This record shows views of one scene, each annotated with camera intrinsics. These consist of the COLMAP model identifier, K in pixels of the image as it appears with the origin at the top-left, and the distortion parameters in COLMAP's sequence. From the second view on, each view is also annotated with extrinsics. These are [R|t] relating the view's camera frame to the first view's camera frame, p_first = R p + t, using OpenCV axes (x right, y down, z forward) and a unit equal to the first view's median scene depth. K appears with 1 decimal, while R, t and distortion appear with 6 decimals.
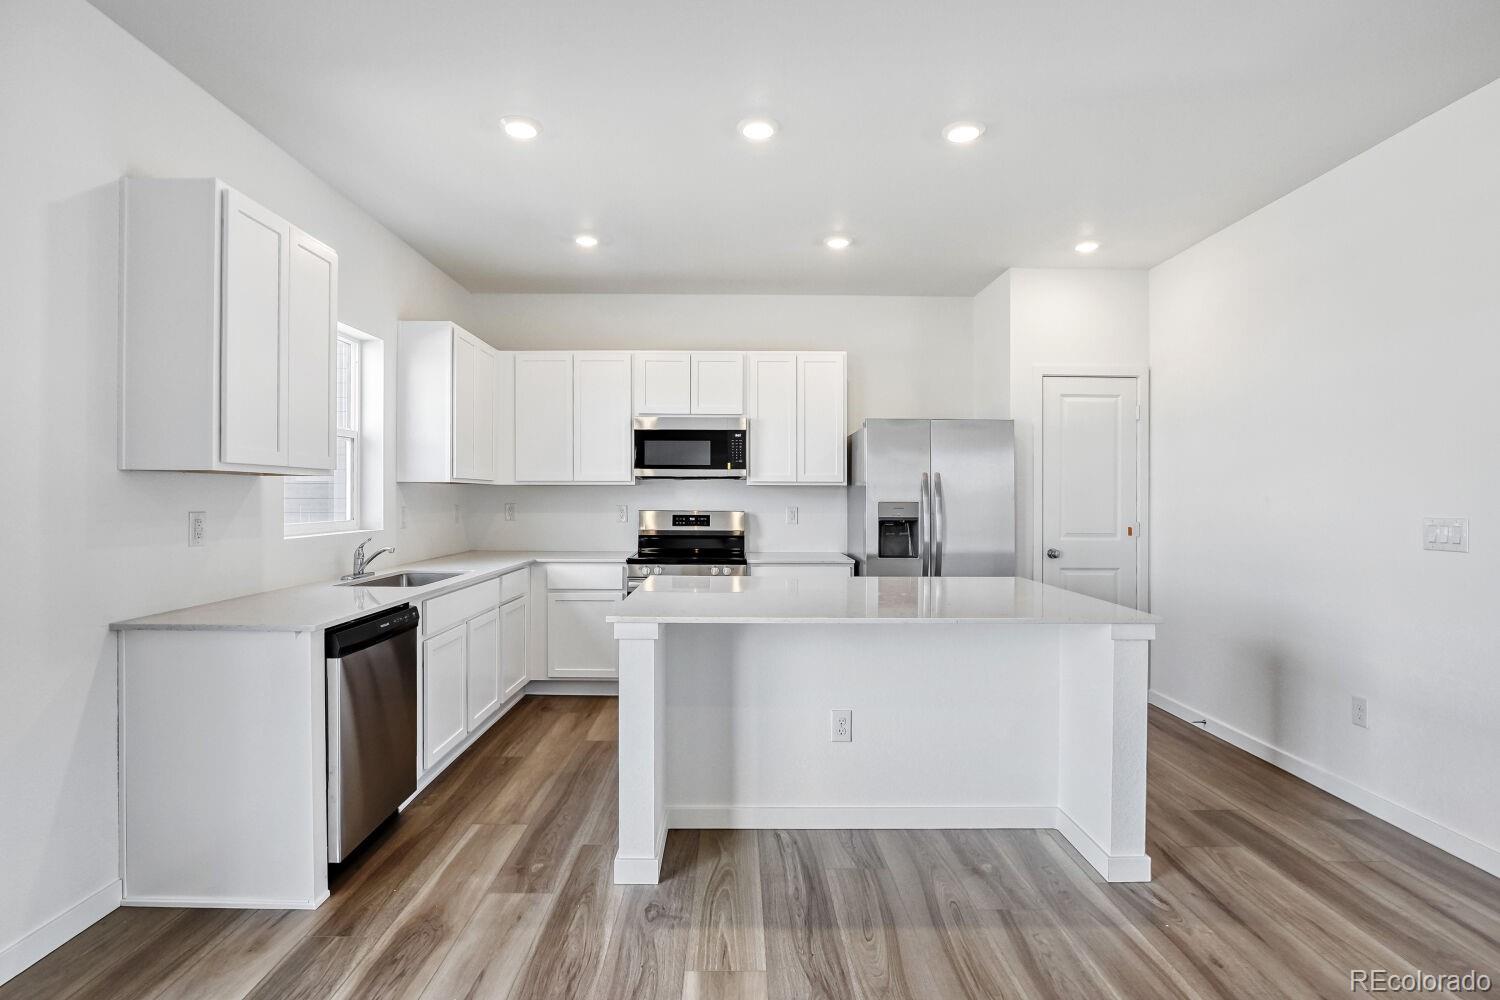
lens RADIAL K [[727.3, 0, 750.0], [0, 727.3, 500.0], [0, 0, 1]] dist [-0.010395, -0.000257]
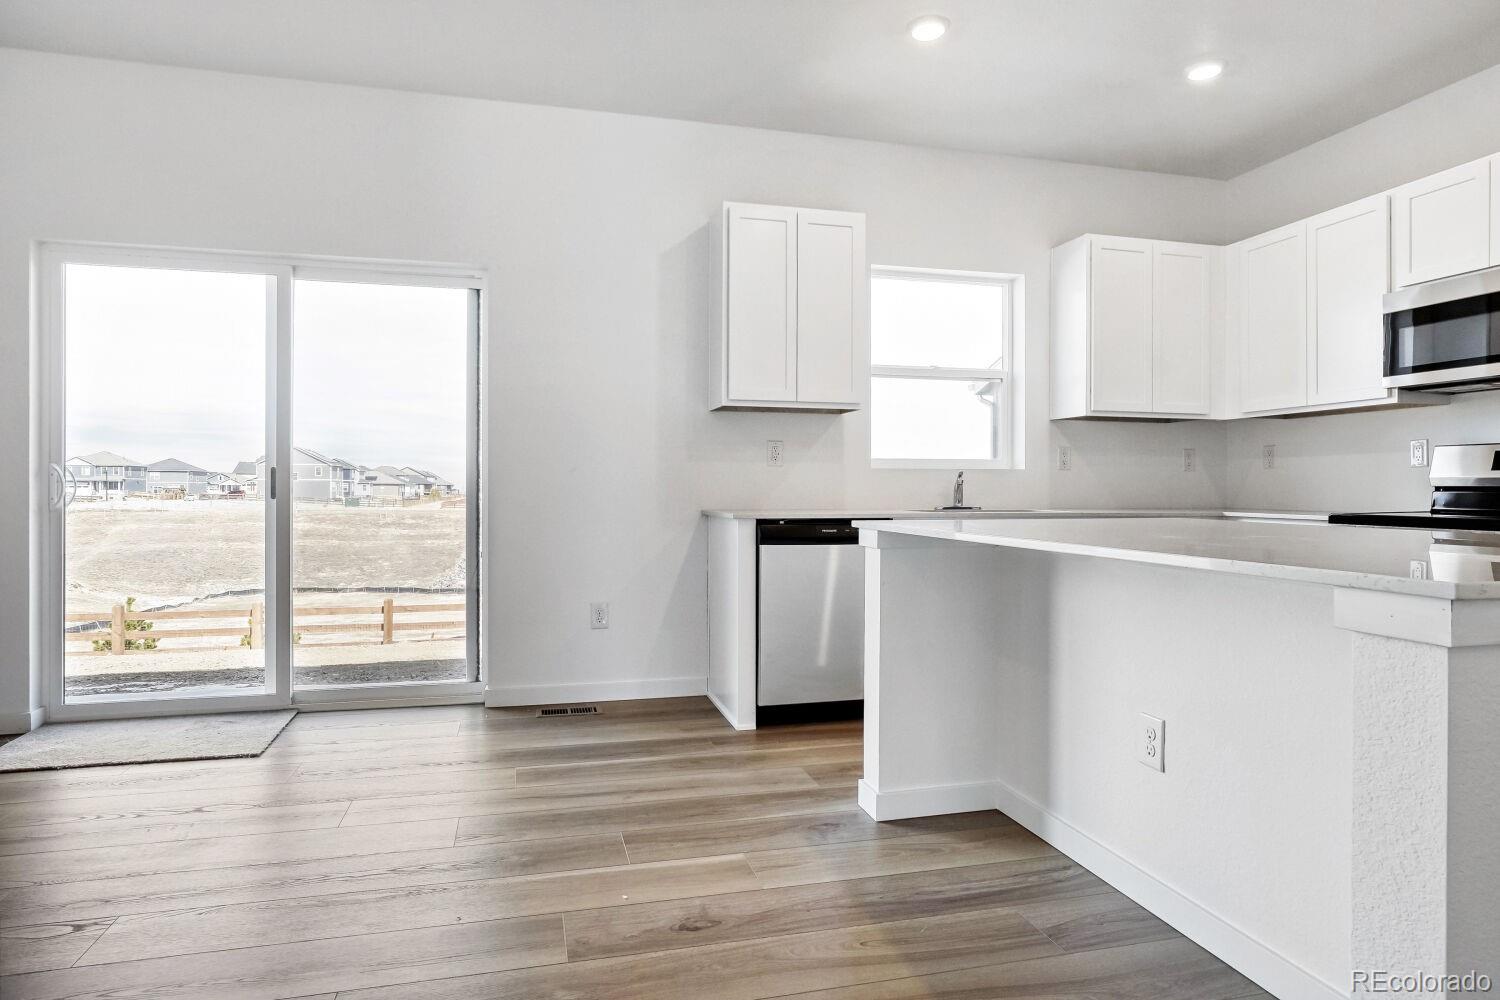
lens RADIAL K [[879.4, 0, 746.3], [0, 879.4, 480.6], [0, 0, 1]] dist [-0.000153, -0.000166]
pose [[0.248906, -0.009572, -0.968480, 0.864132], [-0.007618, 0.999901, -0.011840, 0.117532], [0.968498, 0.010325, 0.248808, 0.550120]]
